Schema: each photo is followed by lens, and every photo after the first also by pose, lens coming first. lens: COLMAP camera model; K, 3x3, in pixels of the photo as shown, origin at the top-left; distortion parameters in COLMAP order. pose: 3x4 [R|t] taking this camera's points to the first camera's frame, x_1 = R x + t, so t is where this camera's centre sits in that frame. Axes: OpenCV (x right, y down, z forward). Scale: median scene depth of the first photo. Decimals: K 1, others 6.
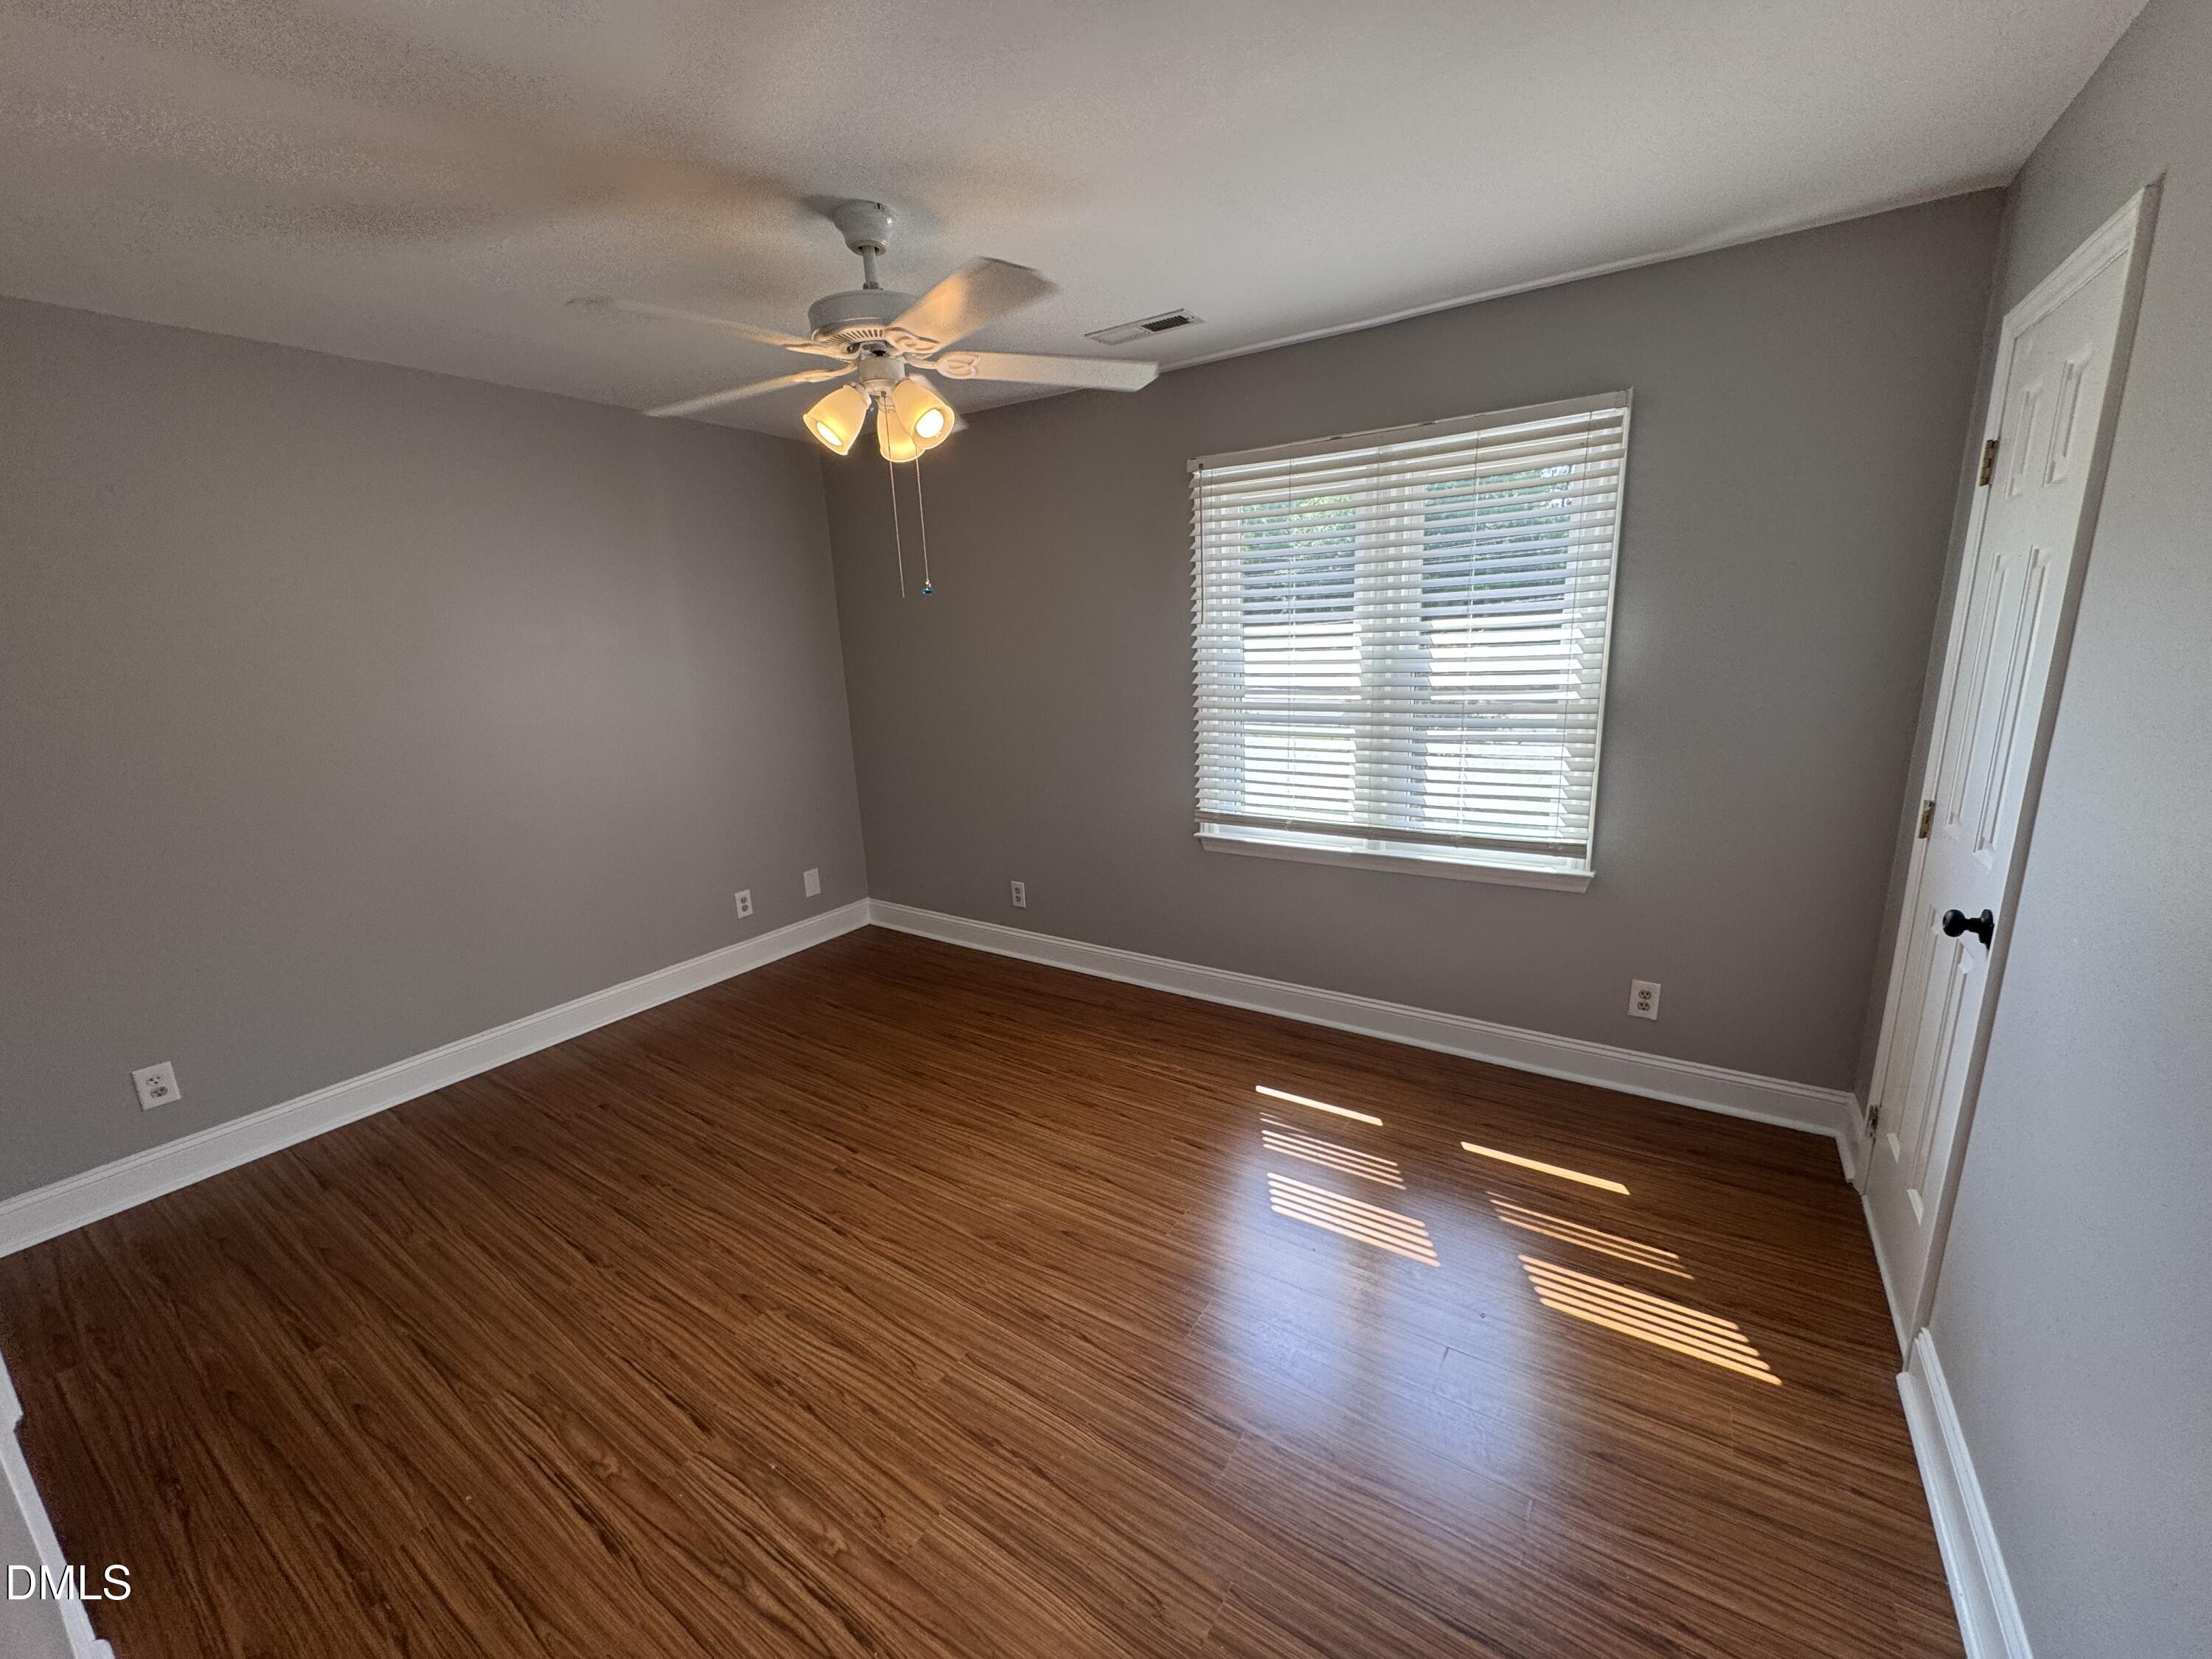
lens RADIAL K [[882.3, 0, 1105.6], [0, 882.3, 831.7], [0, 0, 1]] dist [-0.000704, 0.000091]
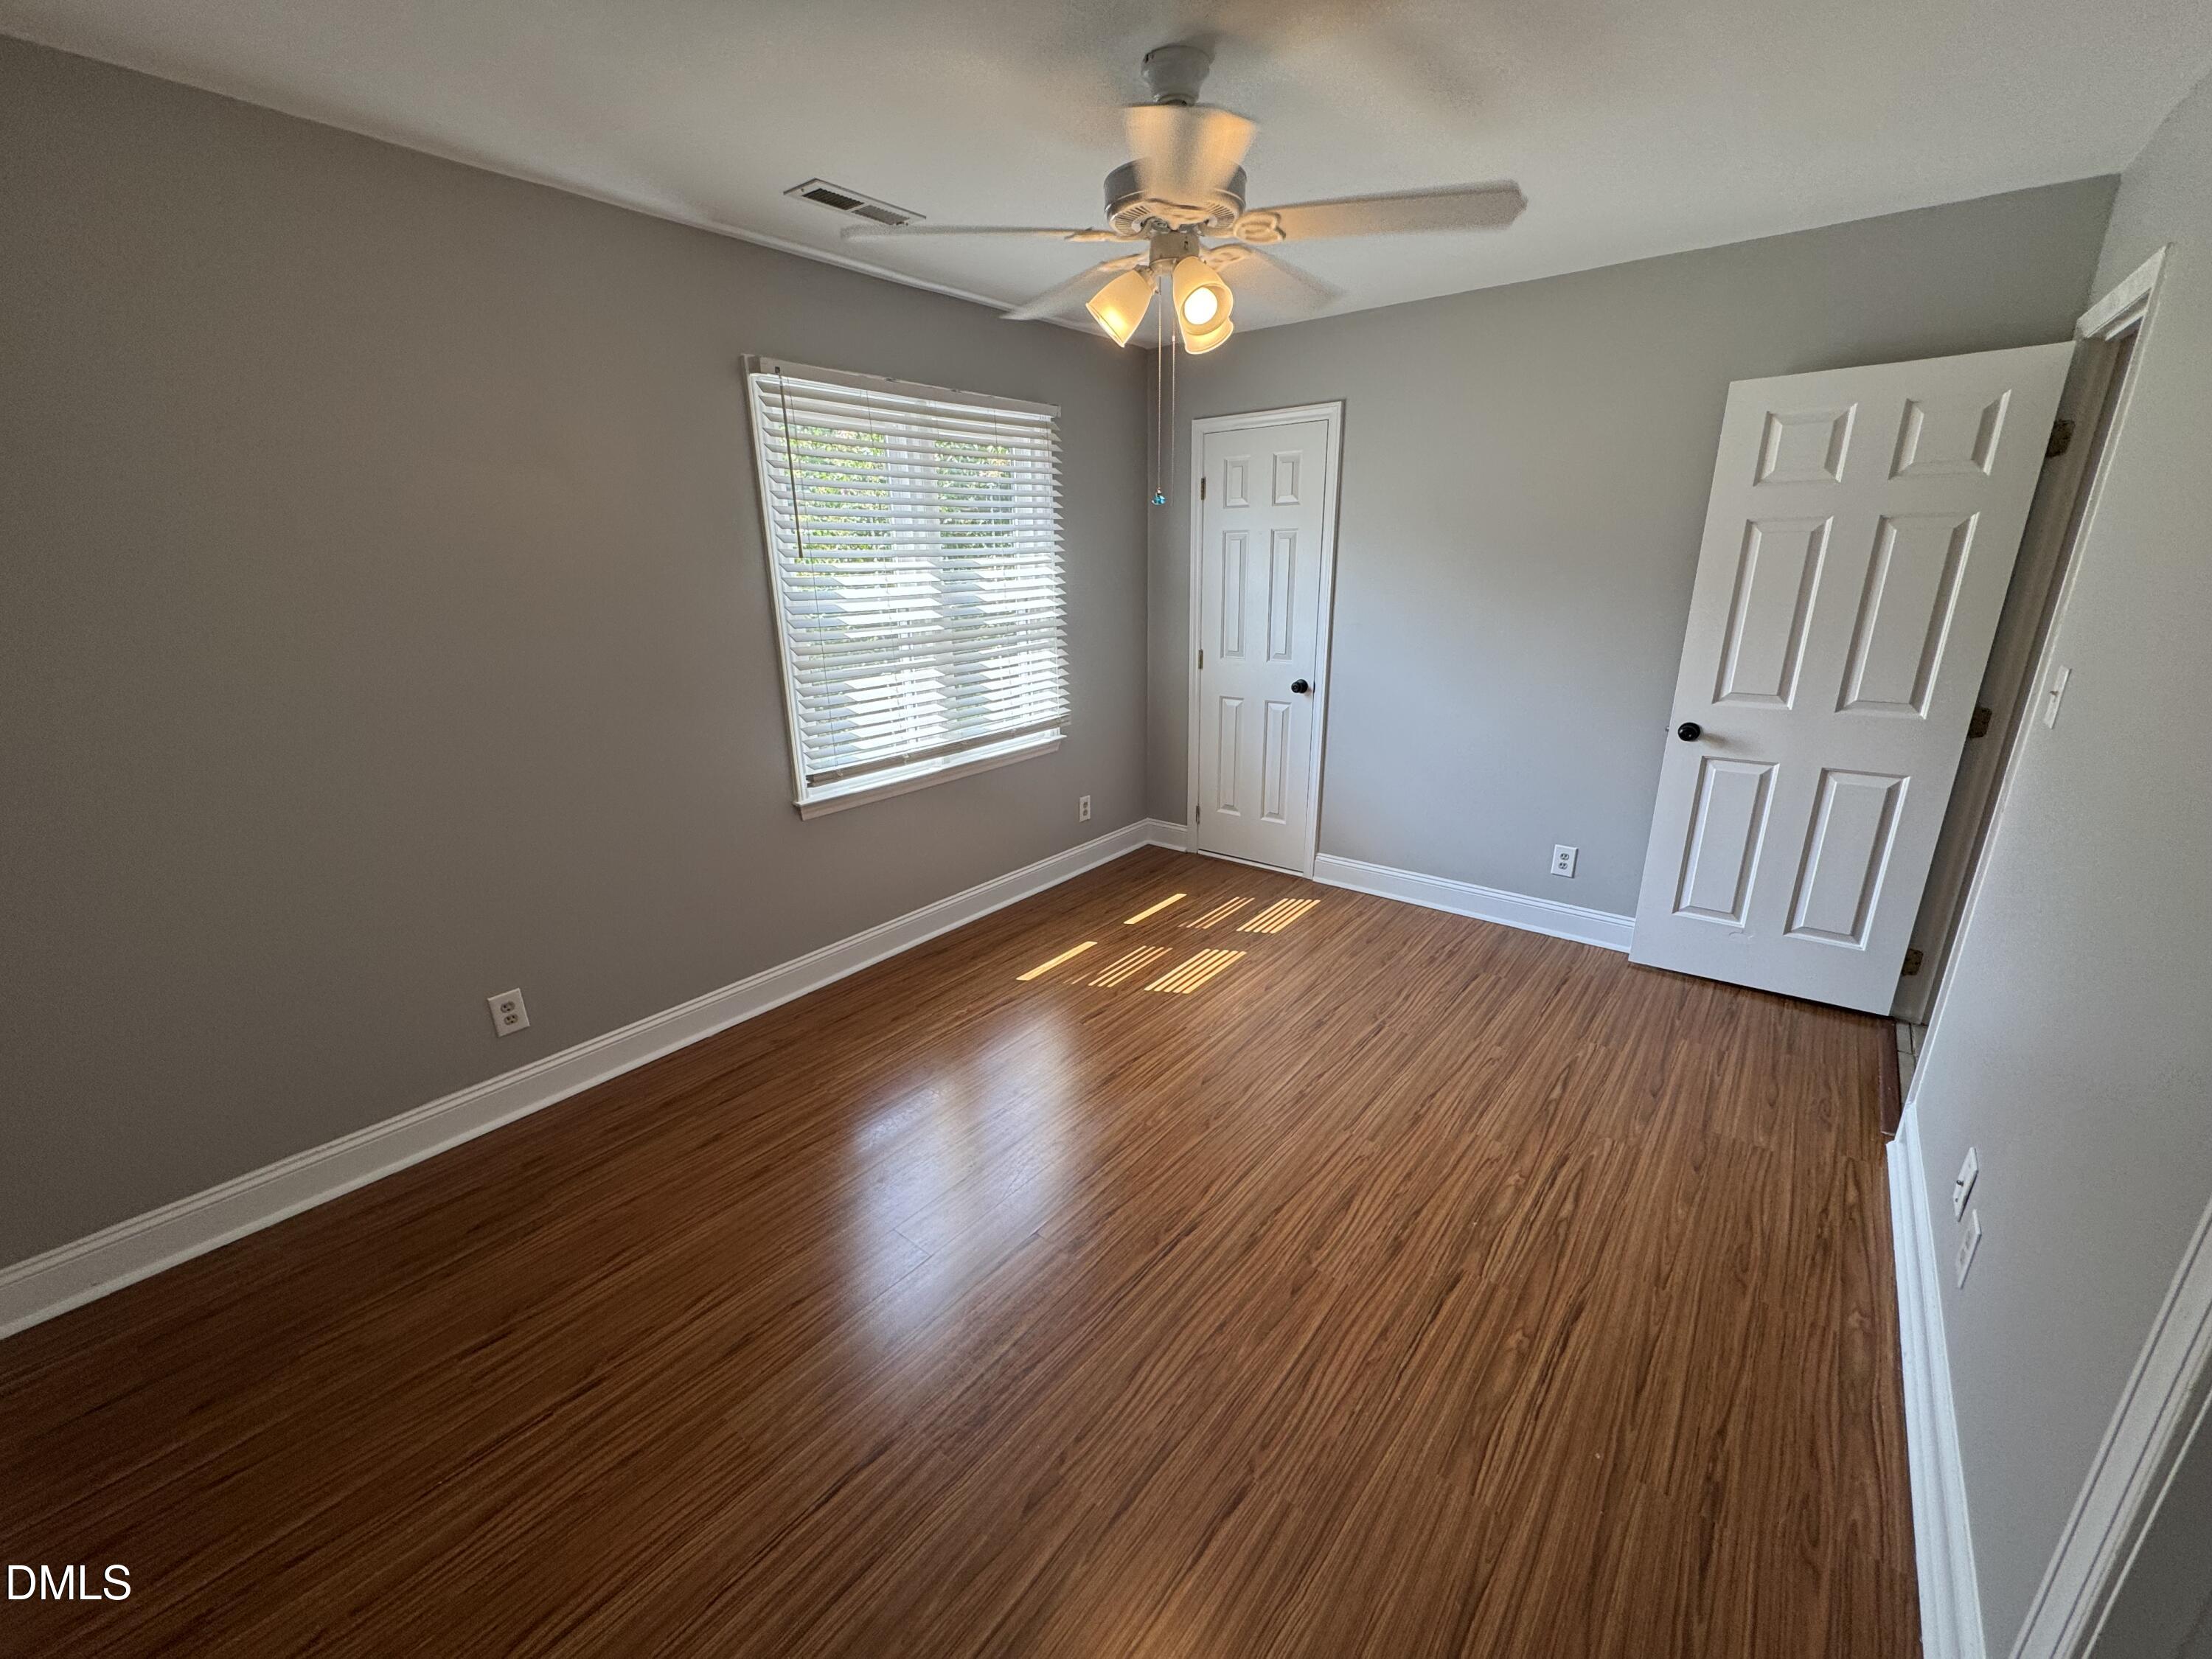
lens RADIAL K [[882.3, 0, 1105.6], [0, 882.3, 831.7], [0, 0, 1]] dist [-0.000704, 0.000091]
pose [[0.089262, -0.262332, 0.960840, -1.335388], [0.240935, 0.941728, 0.234731, -0.192487], [-0.966428, 0.210547, 0.147266, 1.096177]]
